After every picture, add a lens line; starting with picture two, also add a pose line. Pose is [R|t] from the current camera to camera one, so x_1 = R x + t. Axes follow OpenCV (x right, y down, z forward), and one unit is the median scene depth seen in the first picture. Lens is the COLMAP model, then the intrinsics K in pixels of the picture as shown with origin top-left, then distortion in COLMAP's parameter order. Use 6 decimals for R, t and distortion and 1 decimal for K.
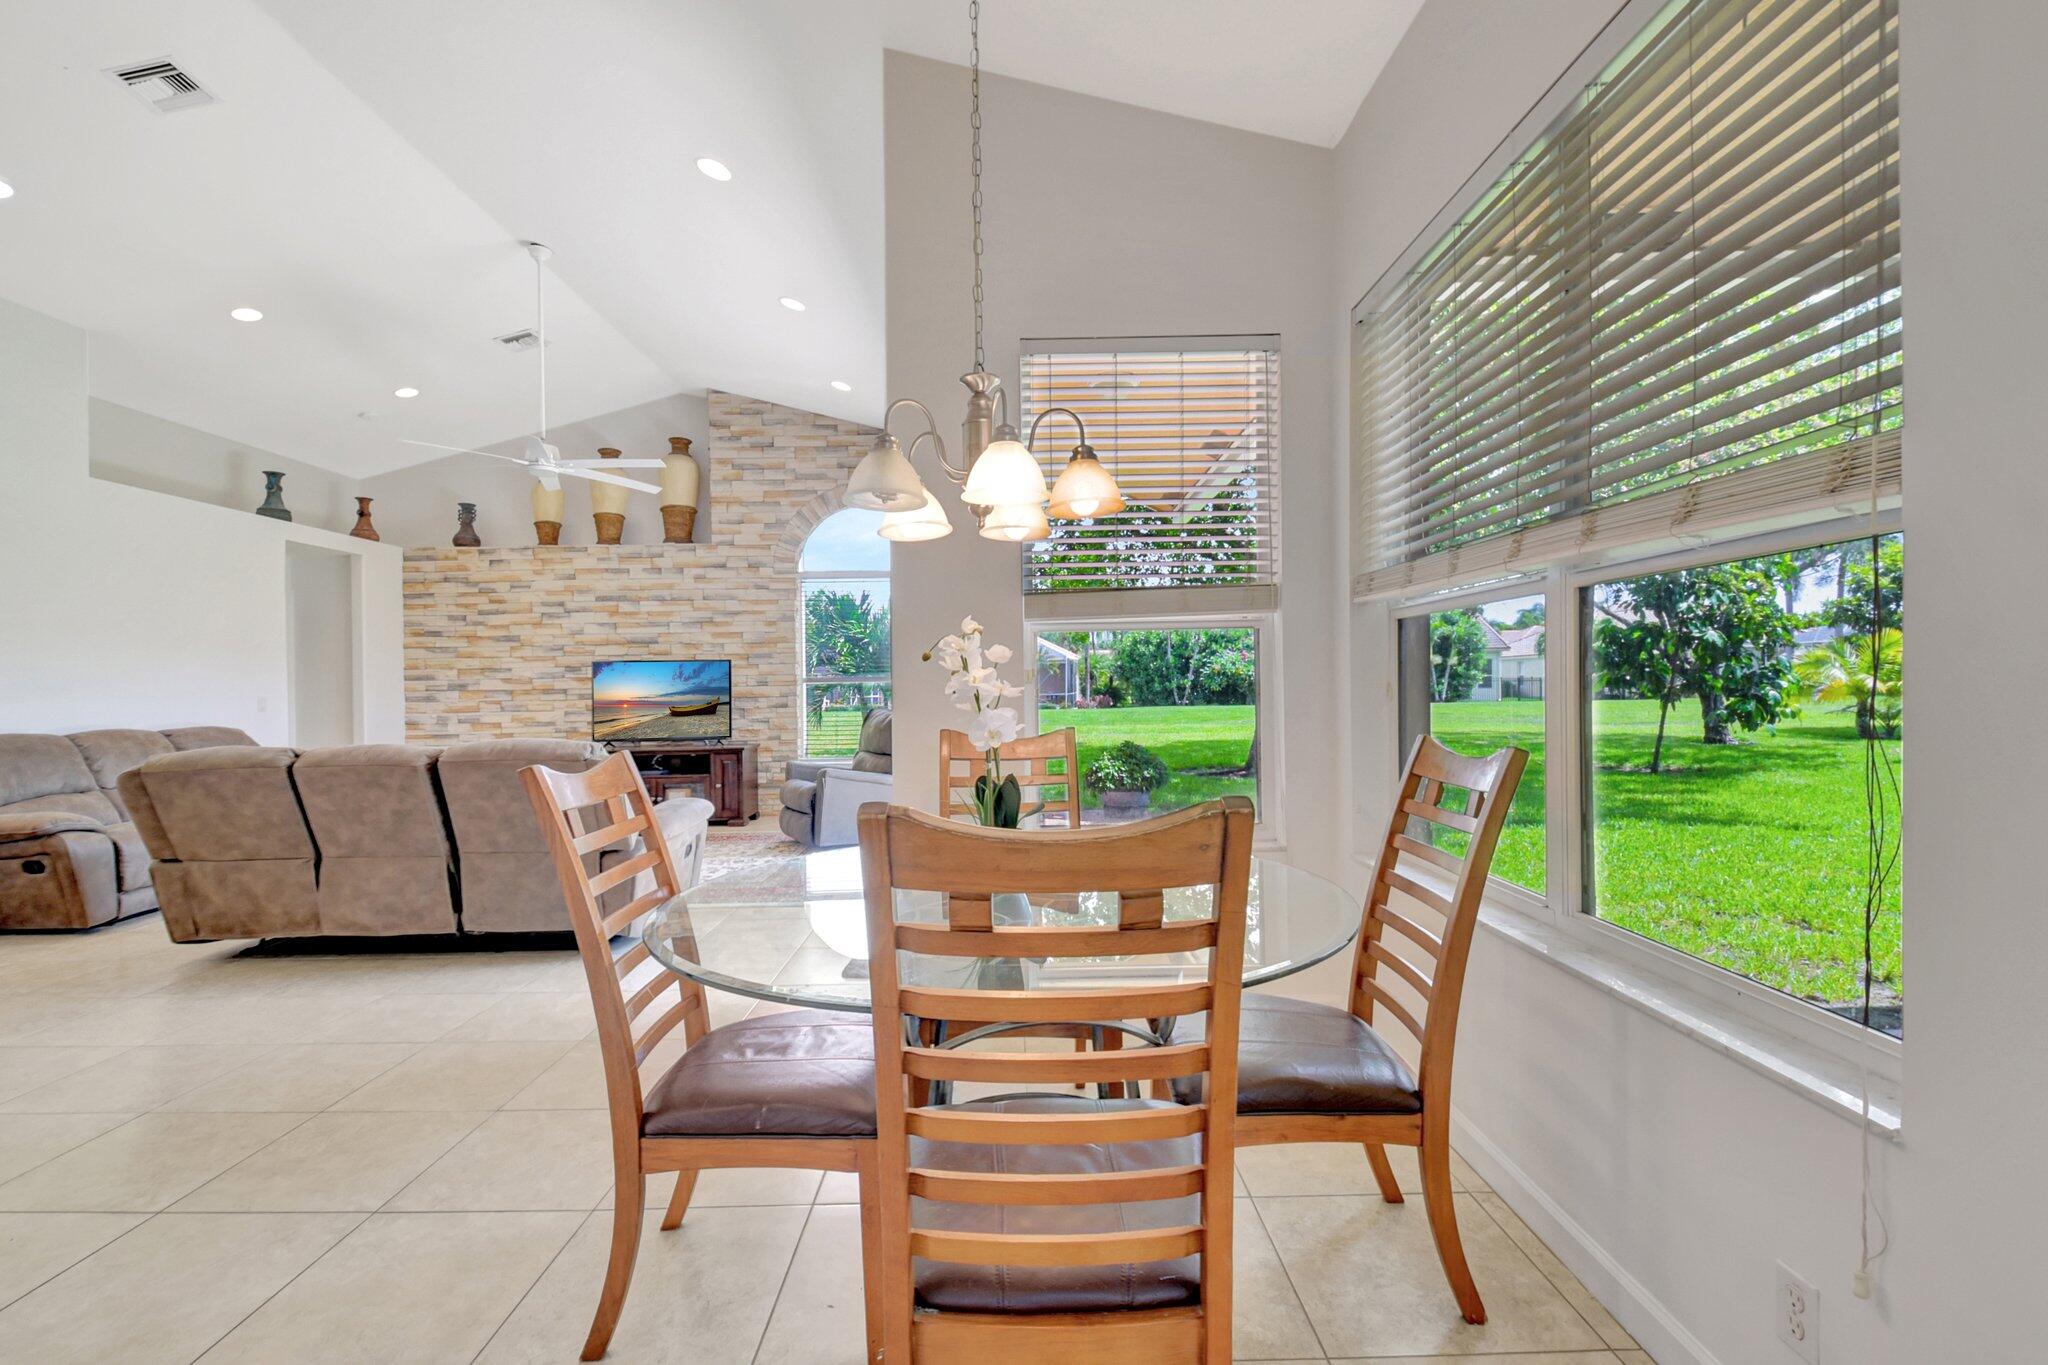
lens RADIAL K [[917.7, 0, 1024.0], [0, 917.7, 689.6], [0, 0, 1]] dist [0.017792, -0.018171]
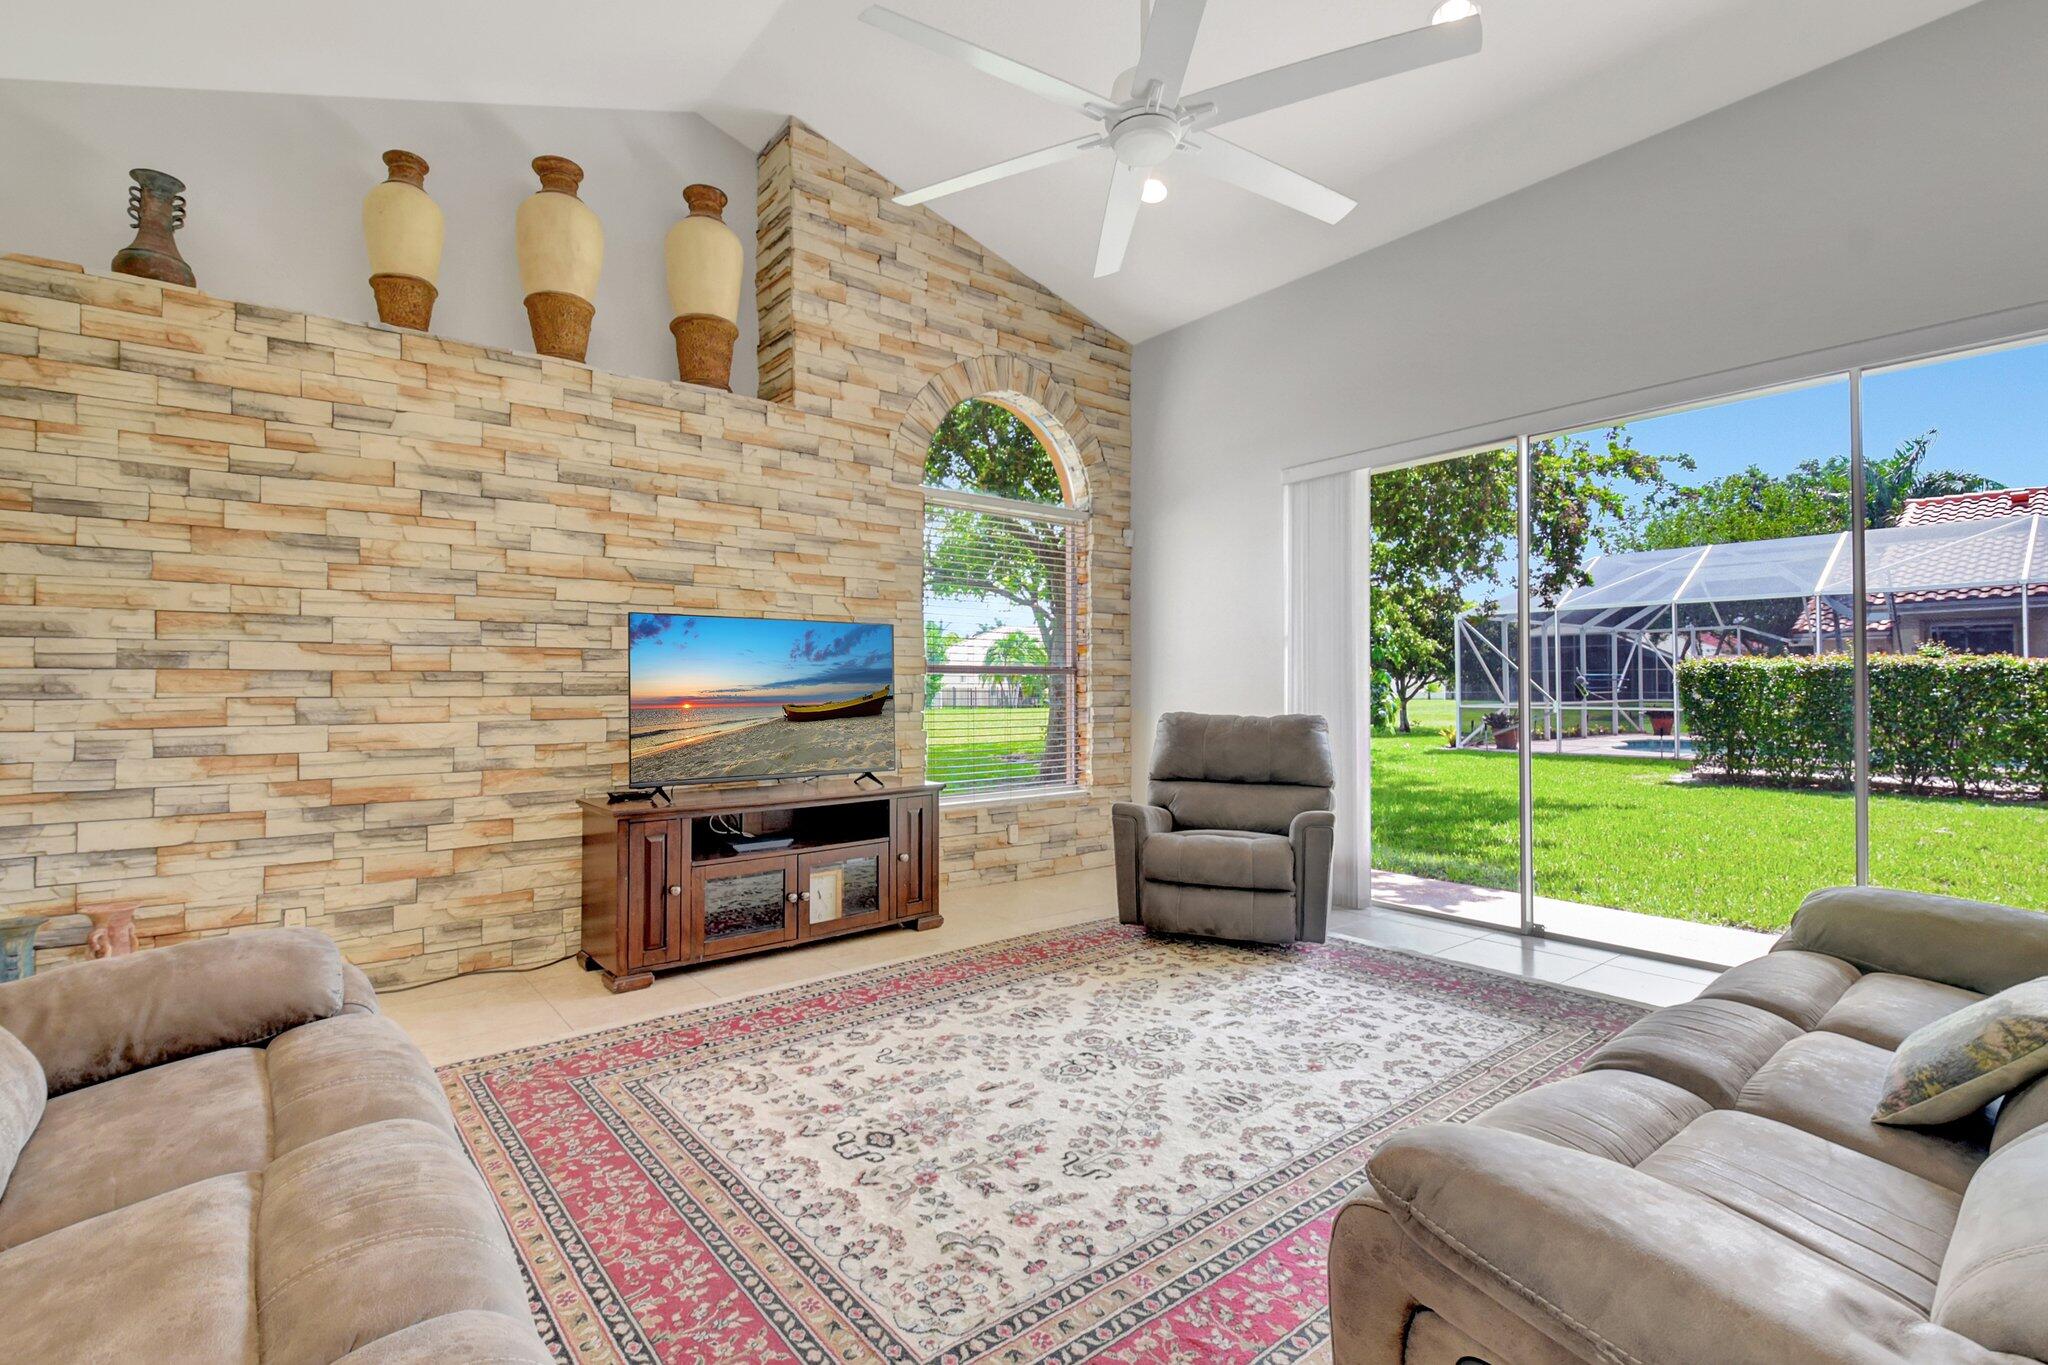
lens RADIAL K [[917.7, 0, 1028.5], [0, 917.7, 686.3], [0, 0, 1]] dist [0.017792, -0.018171]
pose [[0.790446, 0.013796, 0.612376, -0.561257], [-0.009073, 0.999900, -0.010815, 0.008606], [-0.612464, 0.002992, 0.790493, 0.495910]]
